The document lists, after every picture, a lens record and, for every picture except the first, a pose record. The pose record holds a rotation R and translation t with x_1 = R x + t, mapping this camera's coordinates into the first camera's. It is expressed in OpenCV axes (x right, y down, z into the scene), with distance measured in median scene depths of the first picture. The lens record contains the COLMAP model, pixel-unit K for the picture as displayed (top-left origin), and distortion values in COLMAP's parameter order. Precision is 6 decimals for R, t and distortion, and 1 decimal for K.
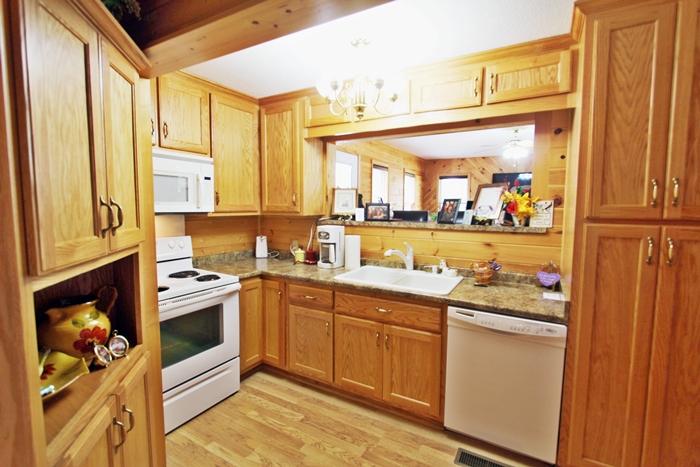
lens RADIAL K [[324.6, 0, 351.9], [0, 324.6, 232.4], [0, 0, 1]] dist [-0.013952, 0.000153]
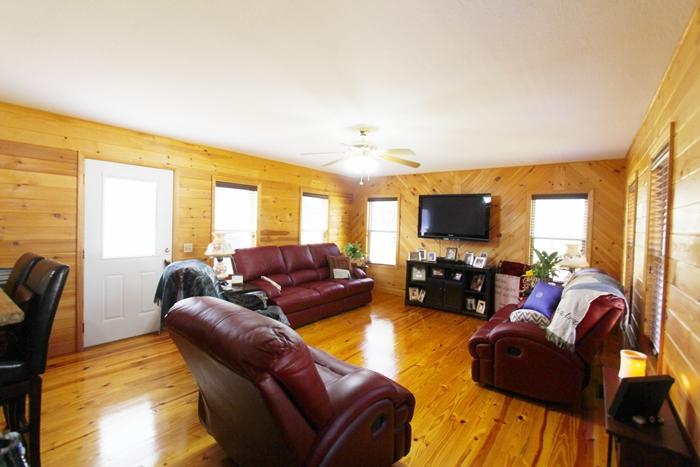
lens RADIAL K [[324.6, 0, 351.2], [0, 324.6, 233.8], [0, 0, 1]] dist [-0.013952, 0.000153]
pose [[0.992912, 0.014251, -0.117995, 1.077070], [-0.022122, 0.997596, -0.065665, -0.094895], [0.116775, 0.067810, 0.990841, 0.623786]]
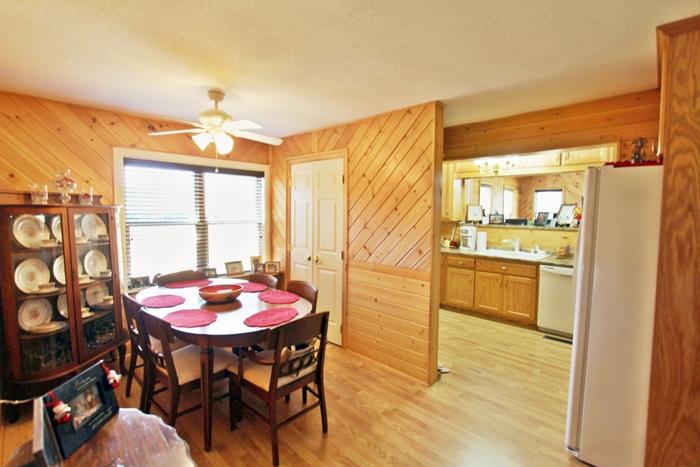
lens RADIAL K [[324.6, 0, 349.6], [0, 324.6, 232.1], [0, 0, 1]] dist [-0.013952, 0.000153]
pose [[0.967628, 0.020289, -0.251563, -0.263750], [-0.026381, 0.999434, -0.020866, 0.068357], [0.250997, 0.026827, 0.967616, -0.942608]]
